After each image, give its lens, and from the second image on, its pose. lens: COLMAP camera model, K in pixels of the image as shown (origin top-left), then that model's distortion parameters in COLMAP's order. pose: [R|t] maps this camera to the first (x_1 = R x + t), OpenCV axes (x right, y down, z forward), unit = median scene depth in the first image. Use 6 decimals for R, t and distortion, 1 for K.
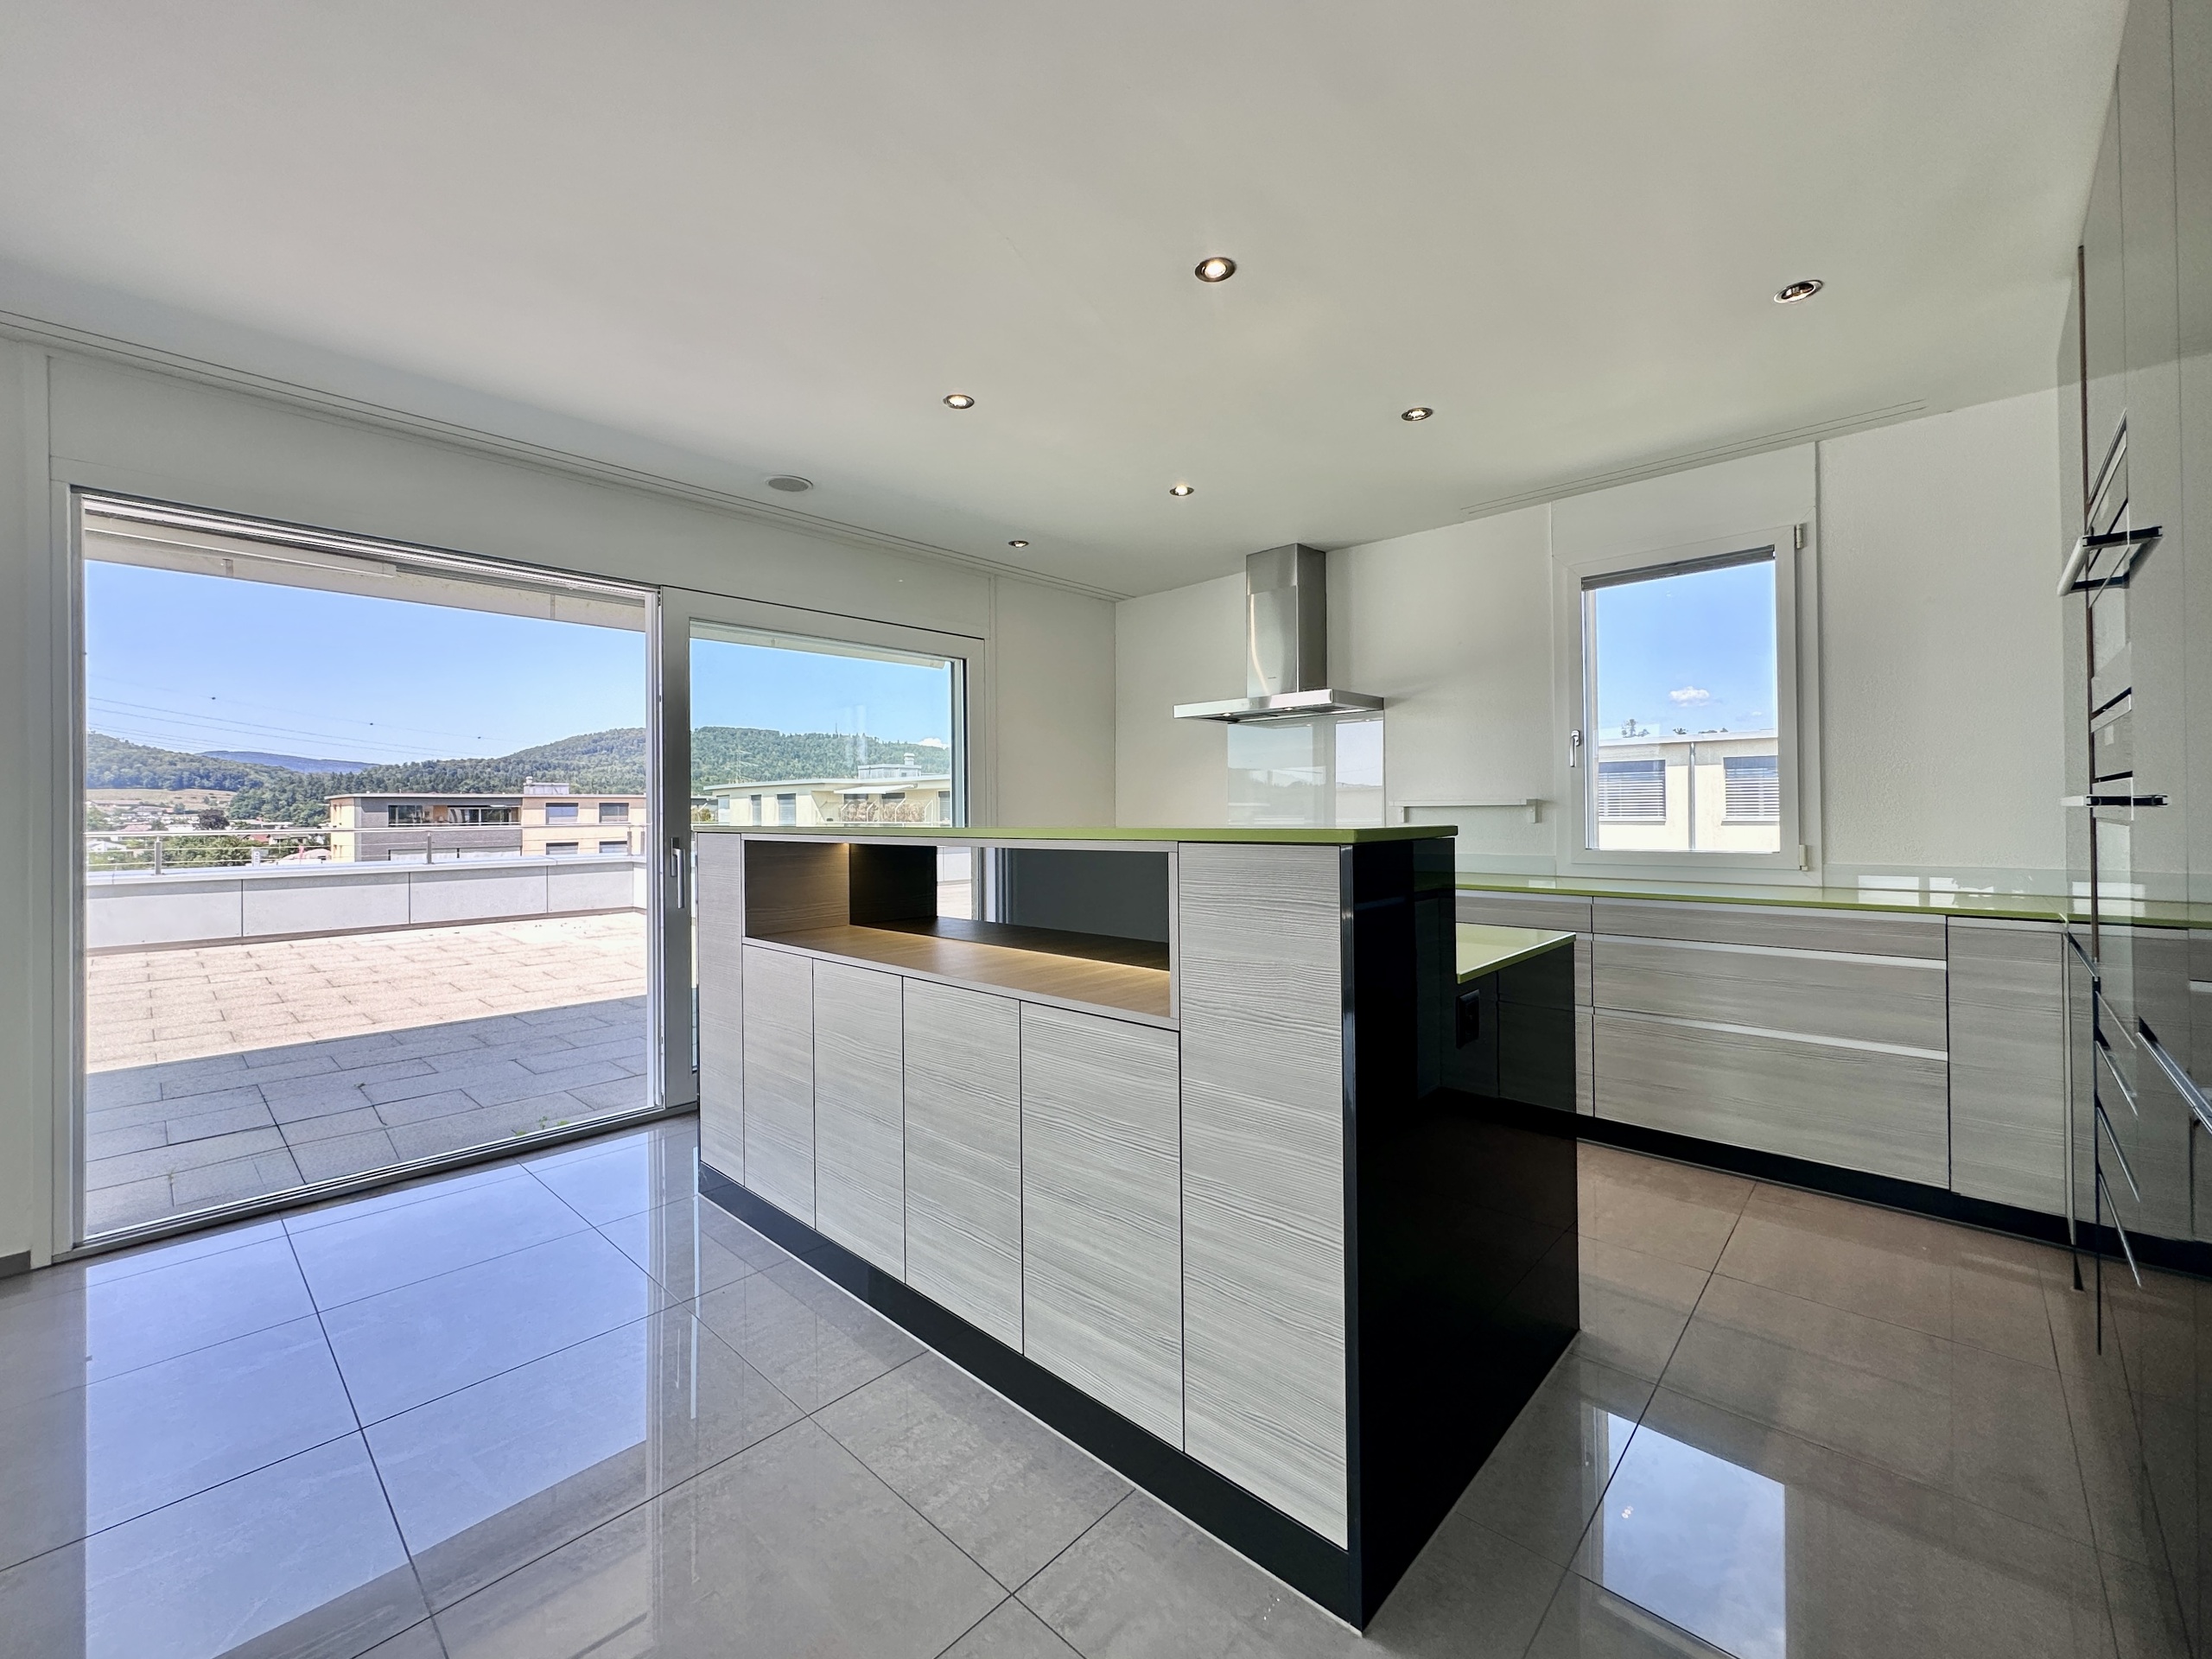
lens RADIAL K [[887.6, 0, 1121.3], [0, 887.6, 809.7], [0, 0, 1]] dist [0.001688, -0.000335]
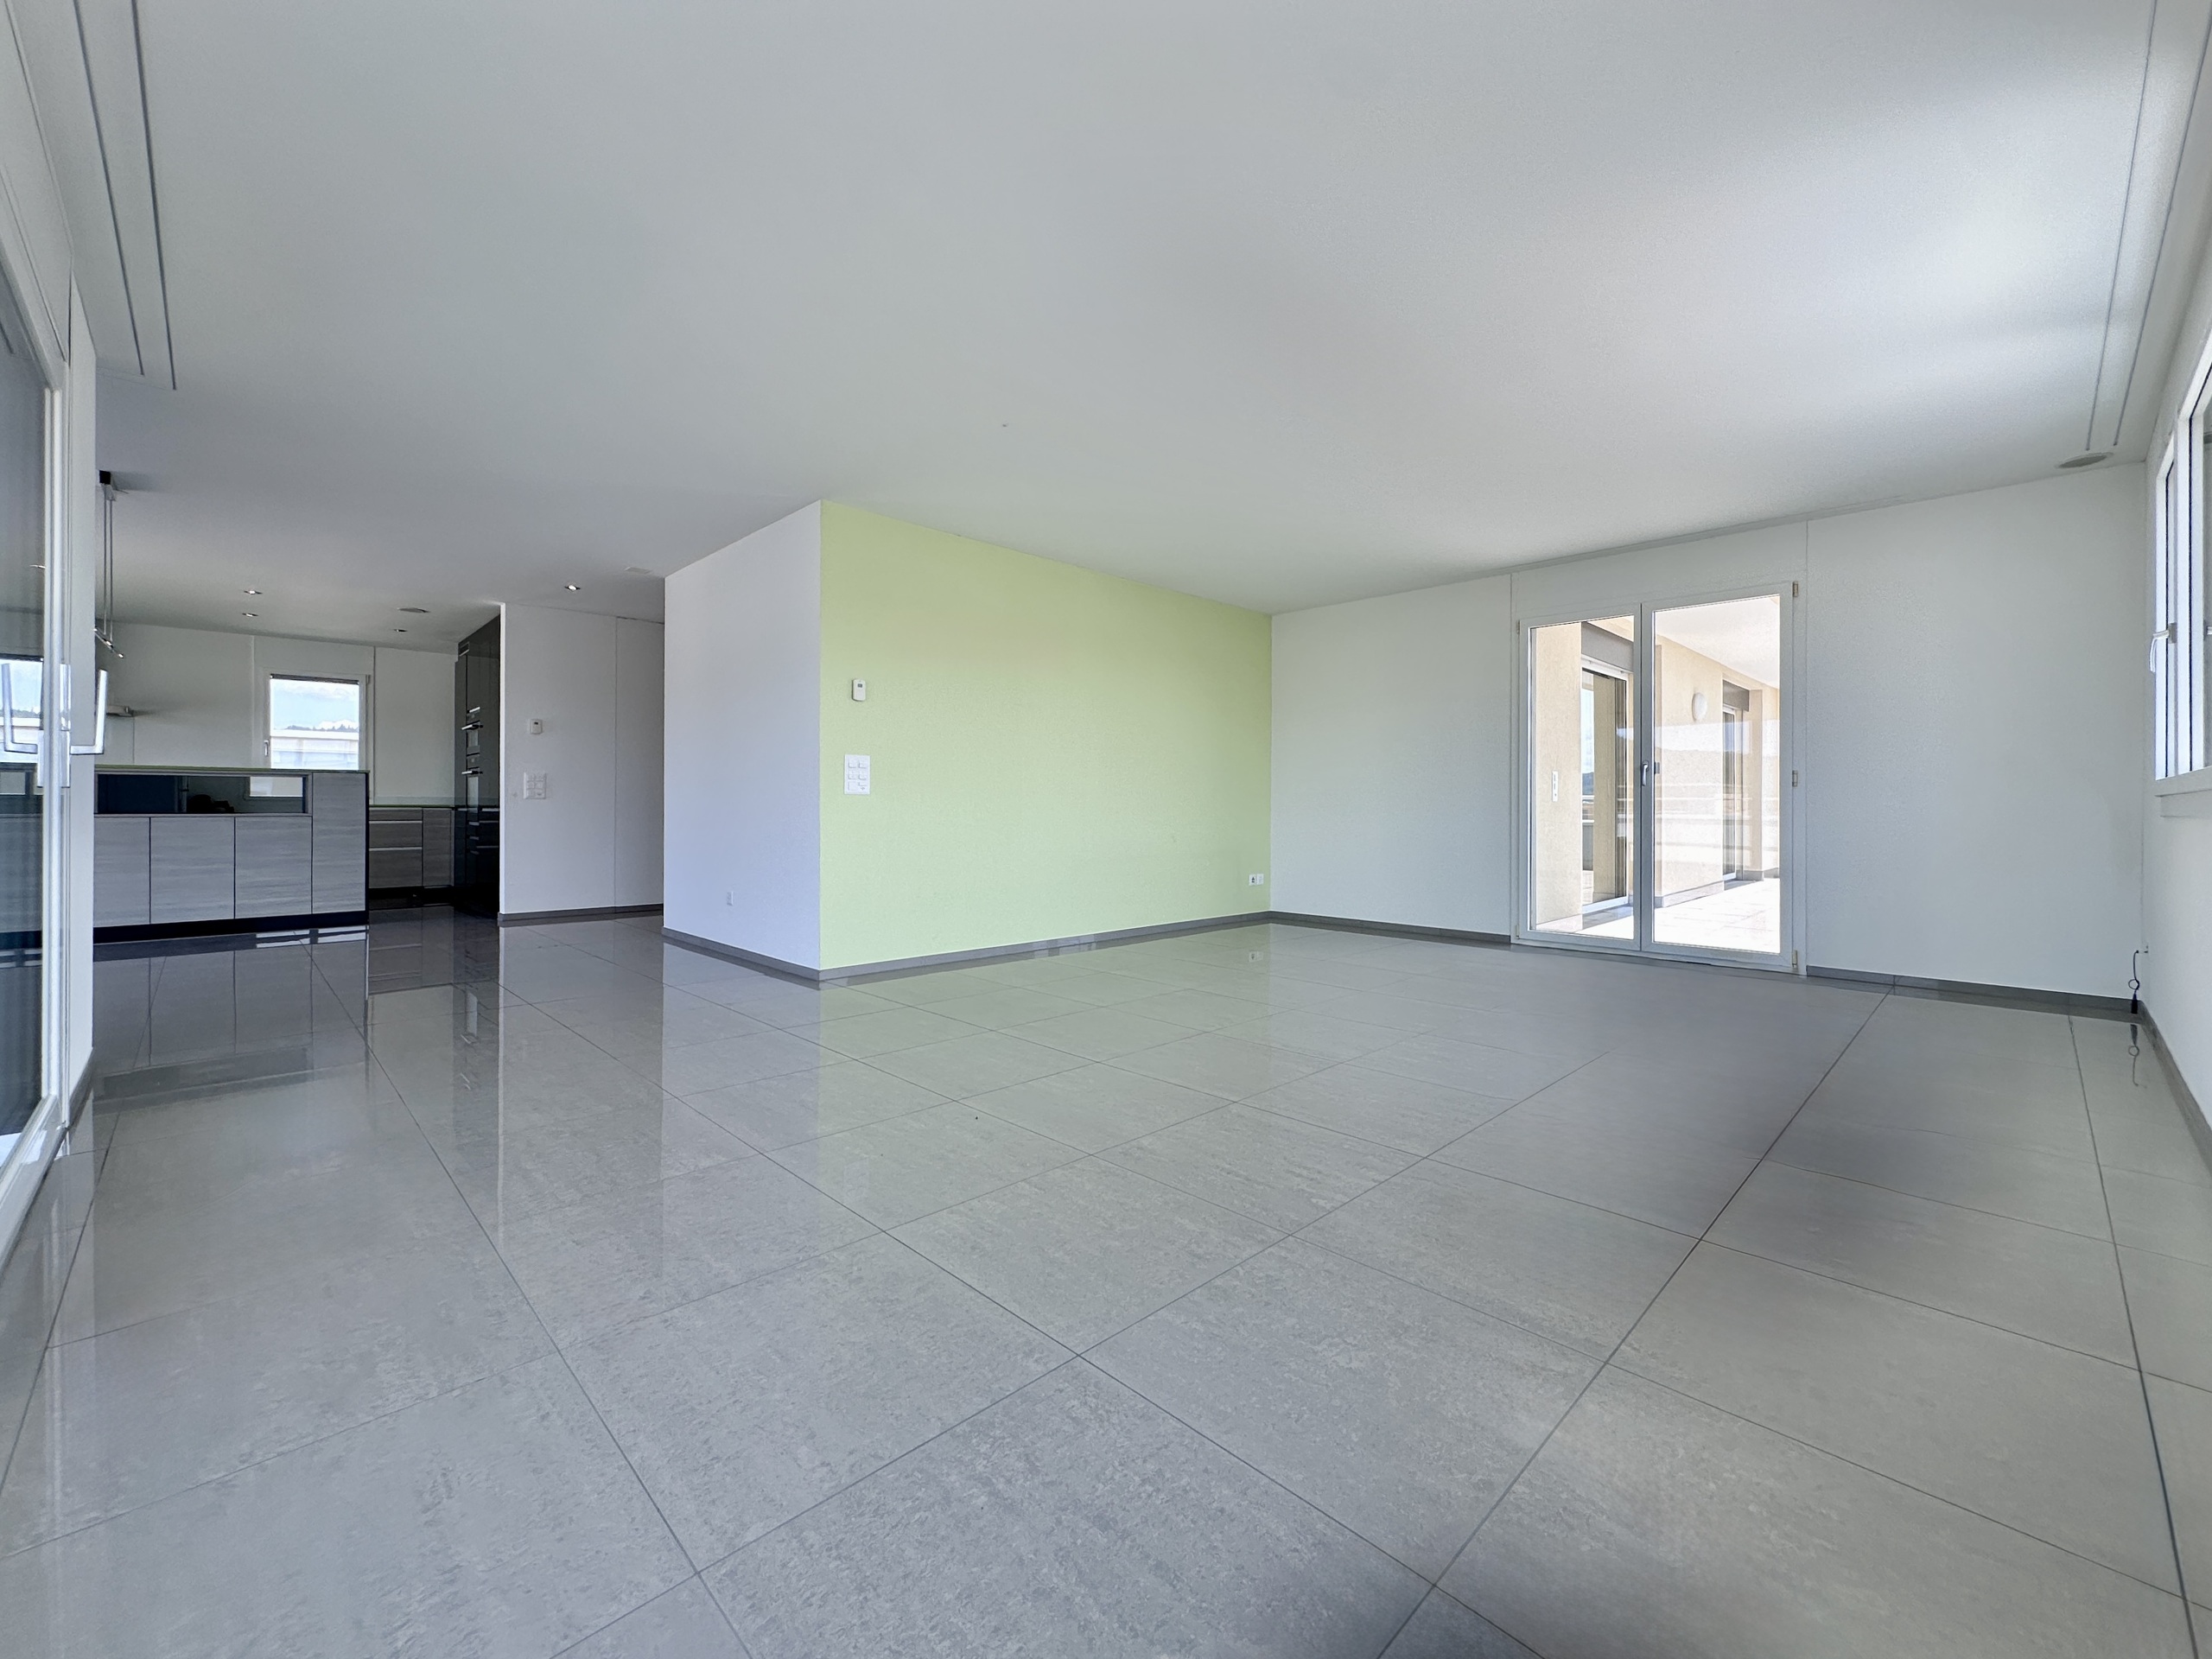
lens RADIAL K [[887.6, 0, 1131.9], [0, 887.6, 791.4], [0, 0, 1]] dist [0.001688, -0.000335]
pose [[0.018818, 0.013300, 0.999734, -3.235164], [-0.002927, 0.999908, -0.013247, 0.131686], [-0.999819, -0.002677, 0.018855, -2.382327]]
